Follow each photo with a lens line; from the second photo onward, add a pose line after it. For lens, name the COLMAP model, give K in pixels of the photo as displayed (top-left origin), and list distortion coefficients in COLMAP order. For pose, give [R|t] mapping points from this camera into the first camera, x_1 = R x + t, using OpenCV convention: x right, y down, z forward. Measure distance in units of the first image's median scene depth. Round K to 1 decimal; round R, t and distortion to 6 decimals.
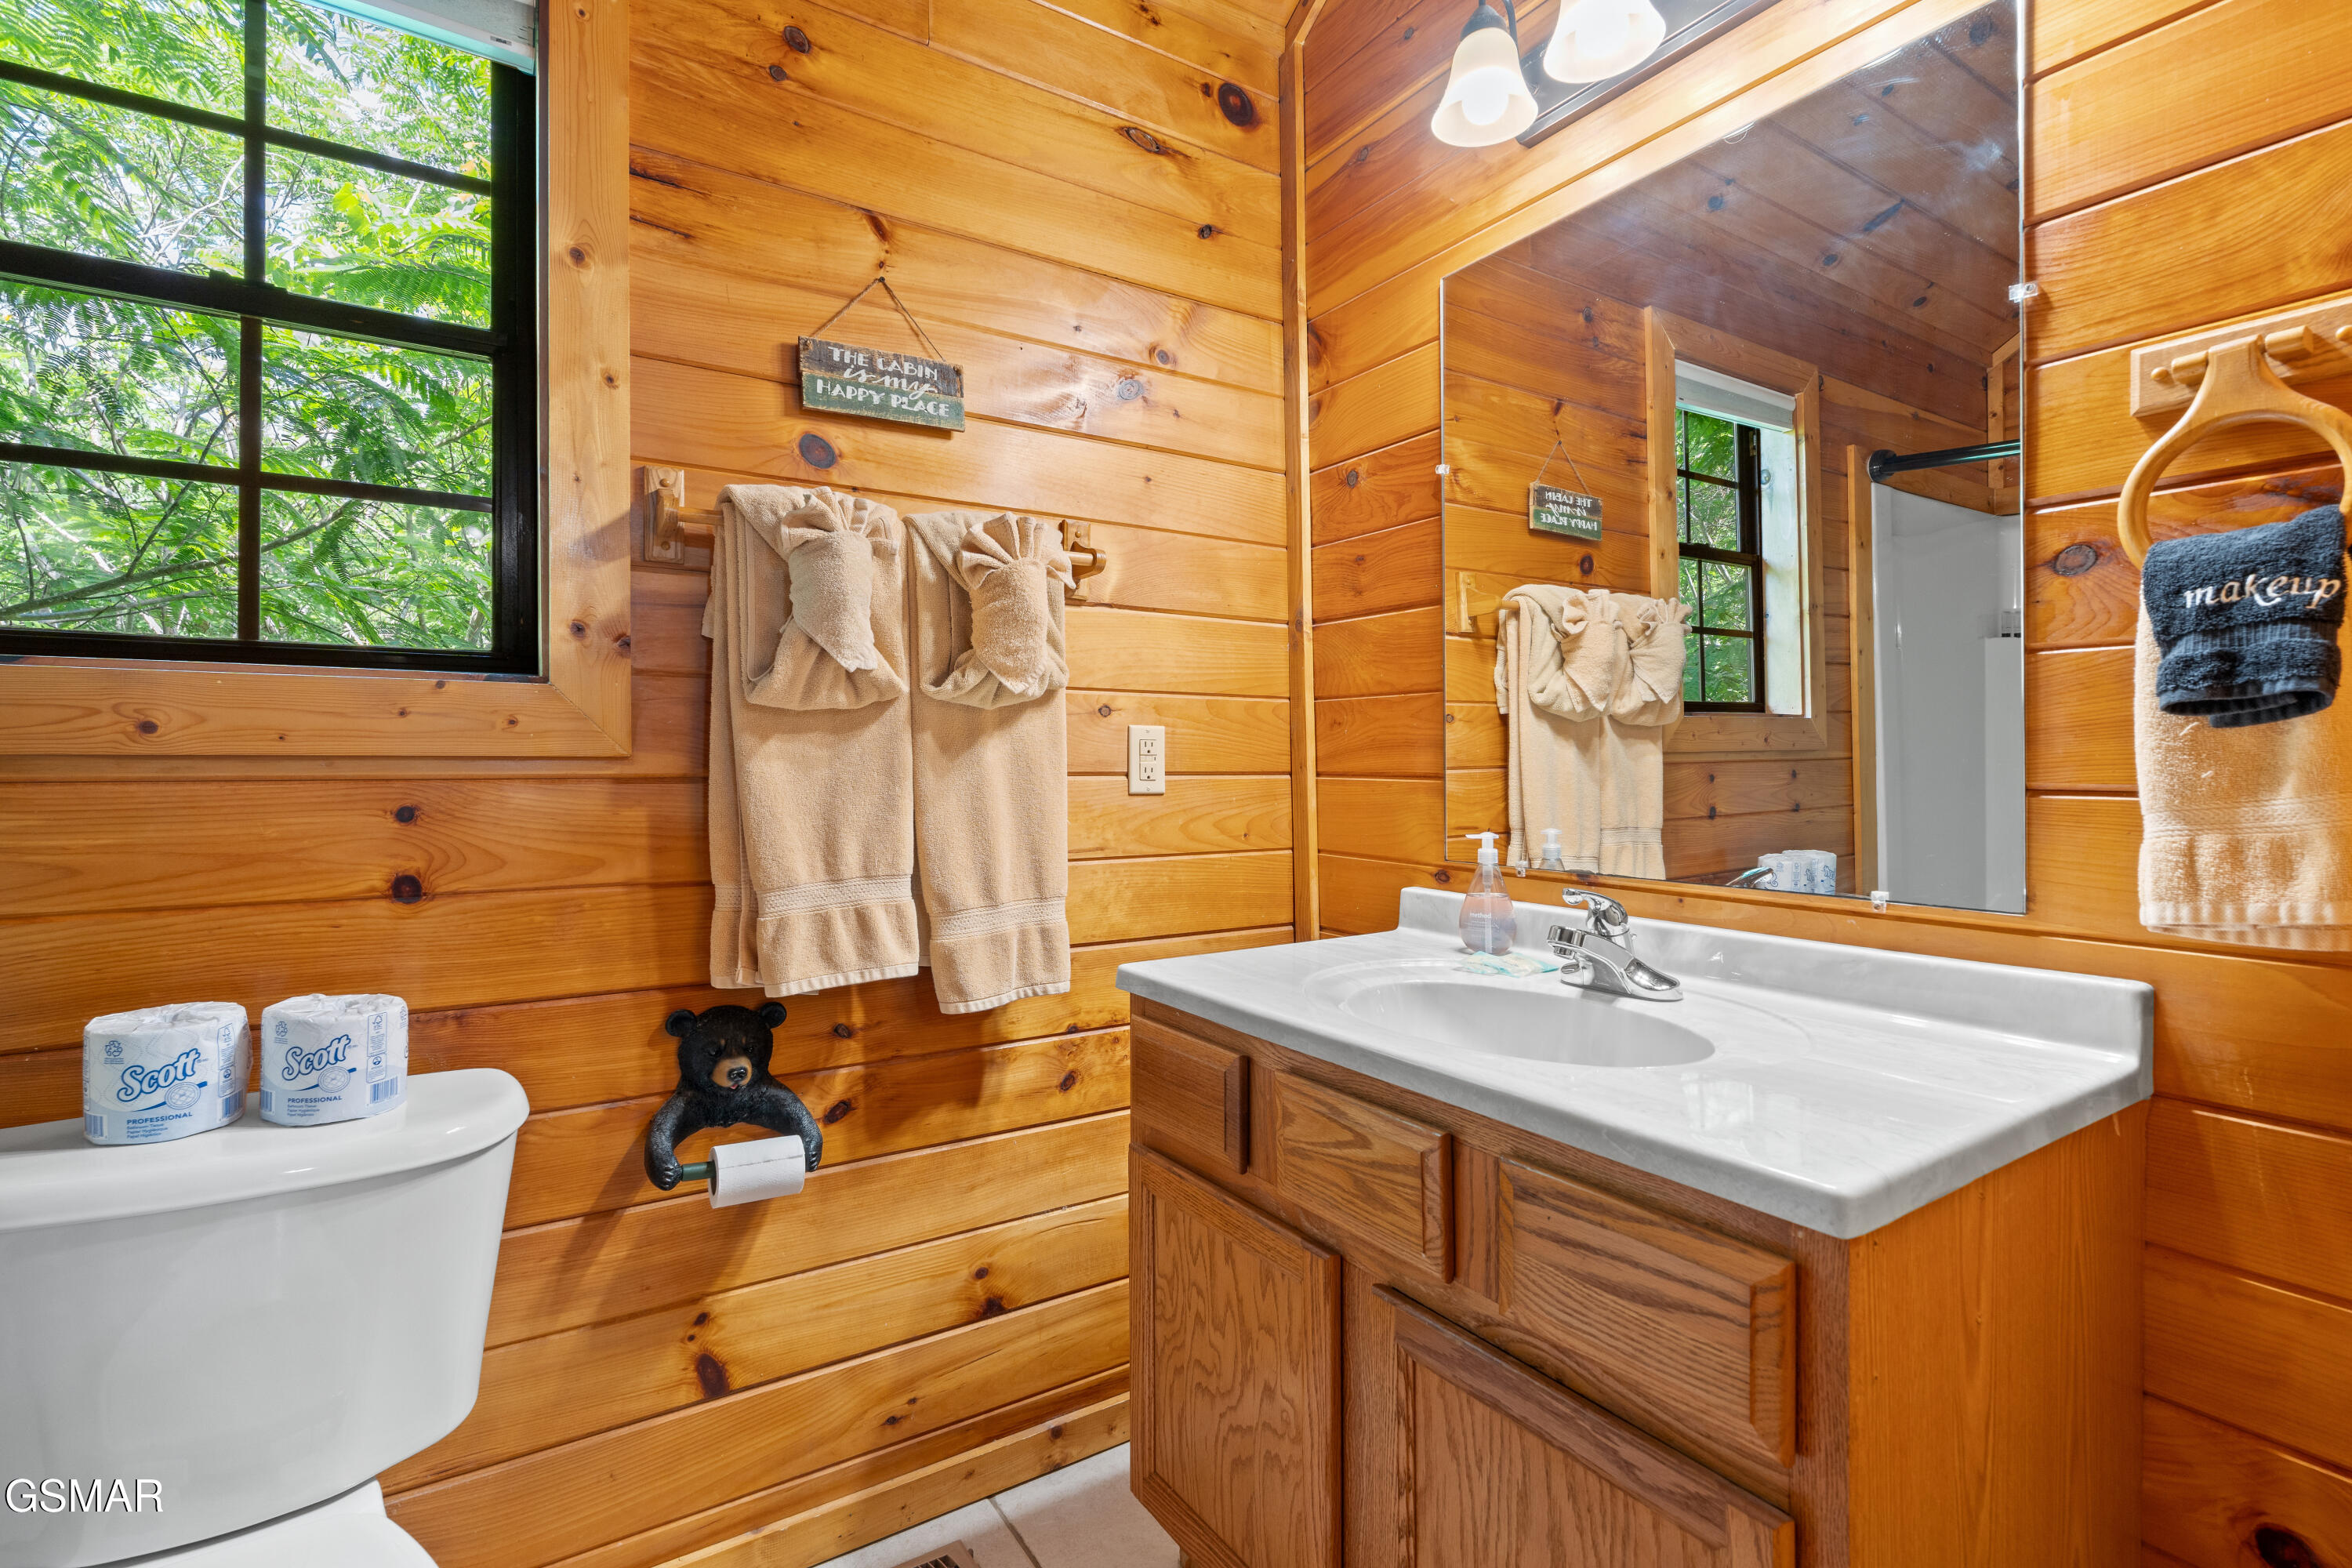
lens RADIAL K [[1063.2, 0, 1166.0], [0, 1063.2, 770.4], [0, 0, 1]] dist [-0.005304, 0.000182]
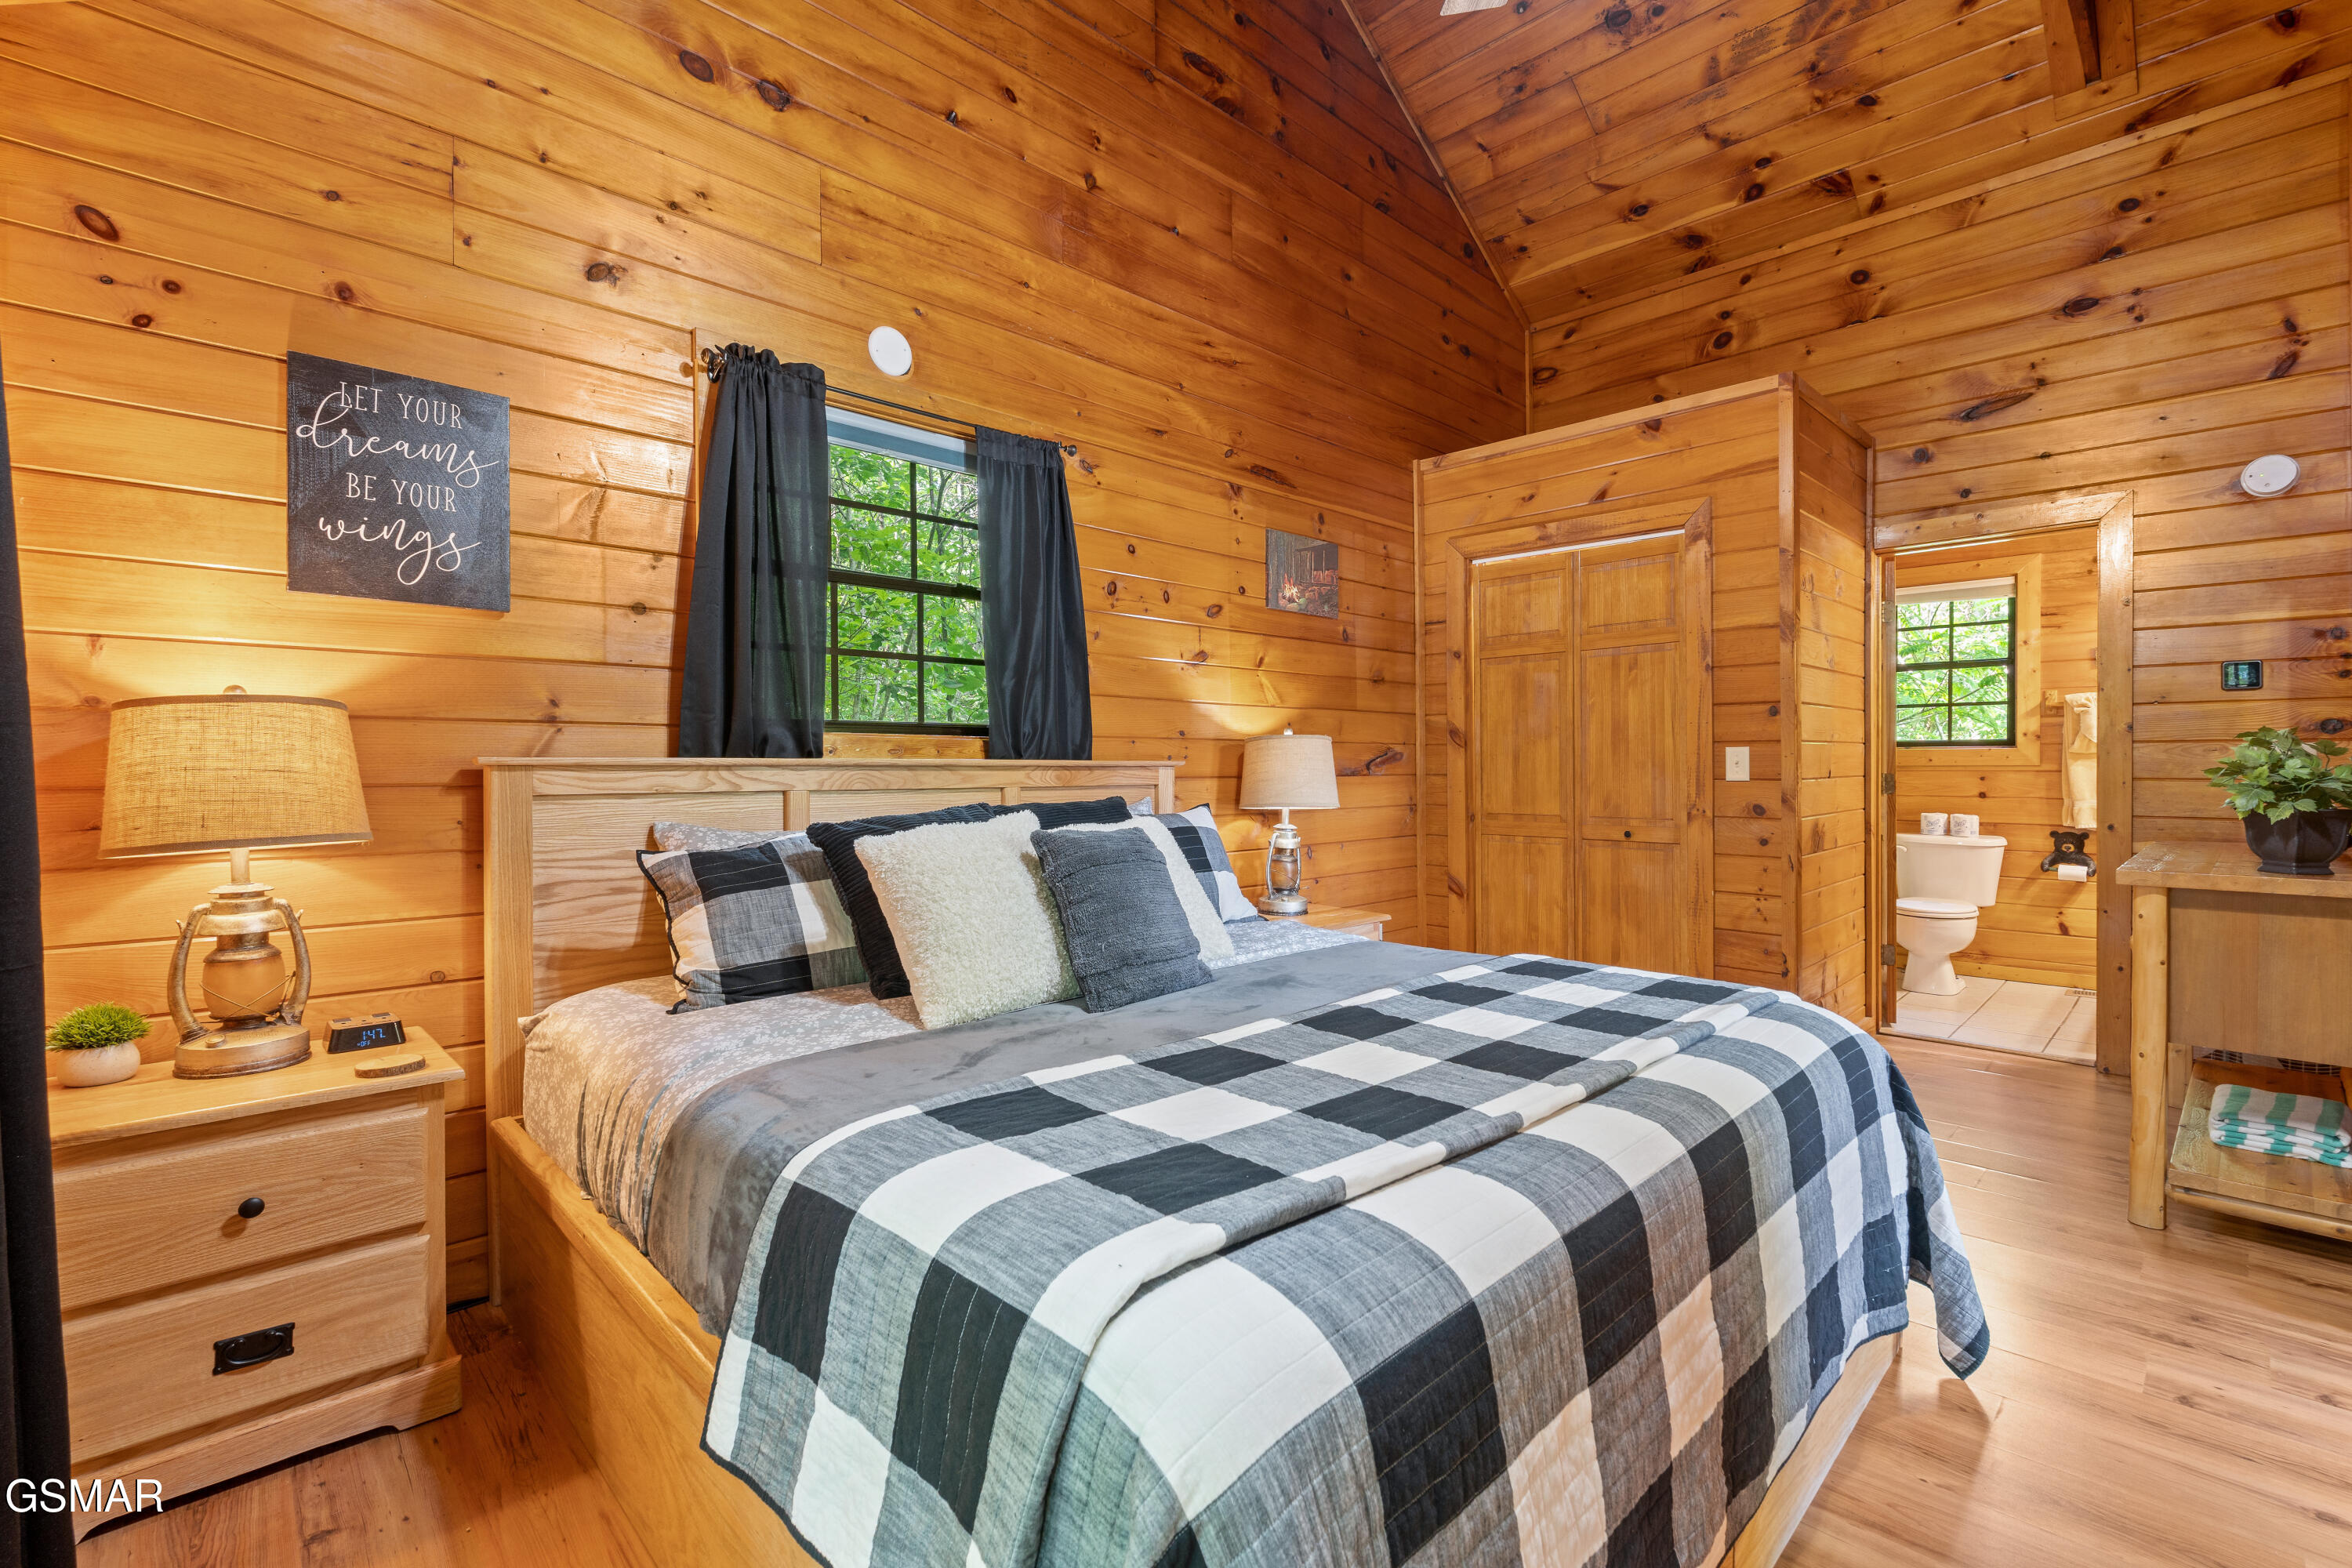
lens RADIAL K [[1038.4, 0, 1162.3], [0, 1038.4, 775.3], [0, 0, 1]] dist [-0.007984, 0.001410]
pose [[0.182977, 0.015834, -0.982990, 2.604774], [0.007914, 0.999814, 0.017578, -0.067721], [0.983085, -0.010996, 0.182818, -2.834890]]
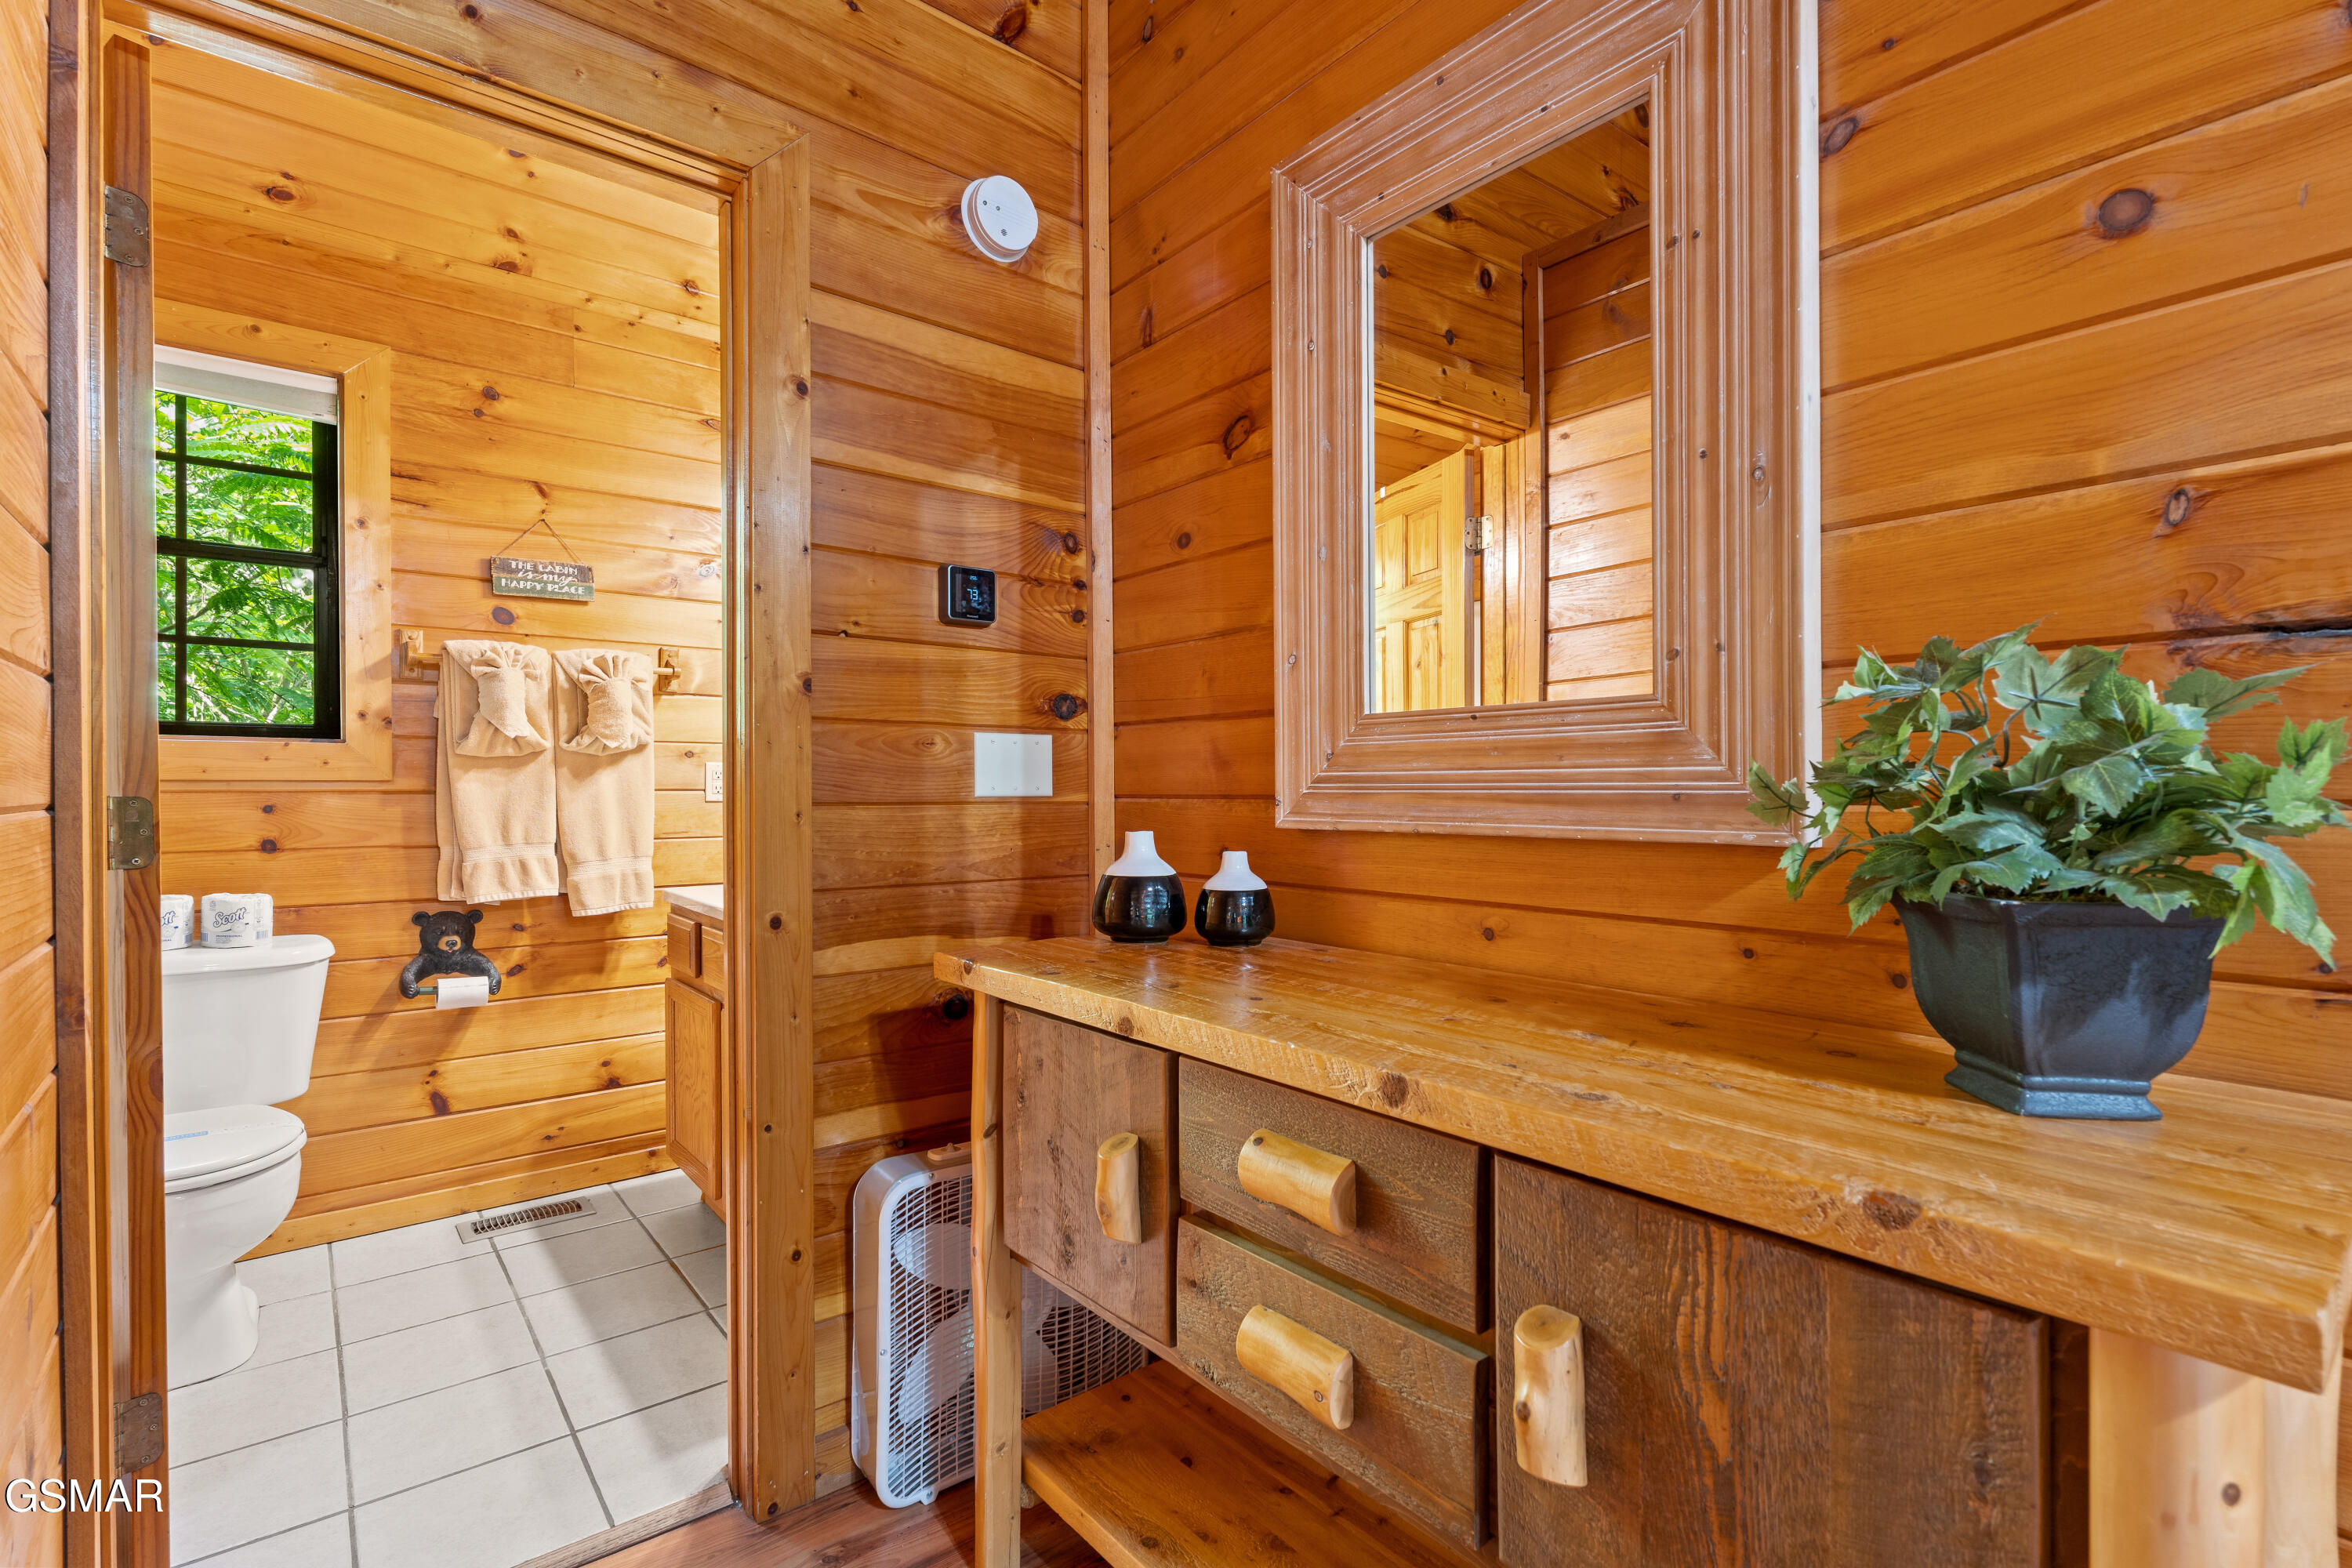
lens RADIAL K [[1063.2, 0, 1169.2], [0, 1063.2, 795.8], [0, 0, 1]] dist [-0.005304, 0.000182]
pose [[0.992660, 0.005319, 0.120823, 0.649825], [-0.006884, 0.999898, 0.012539, -0.018038], [-0.120744, -0.013278, 0.992595, -1.058687]]
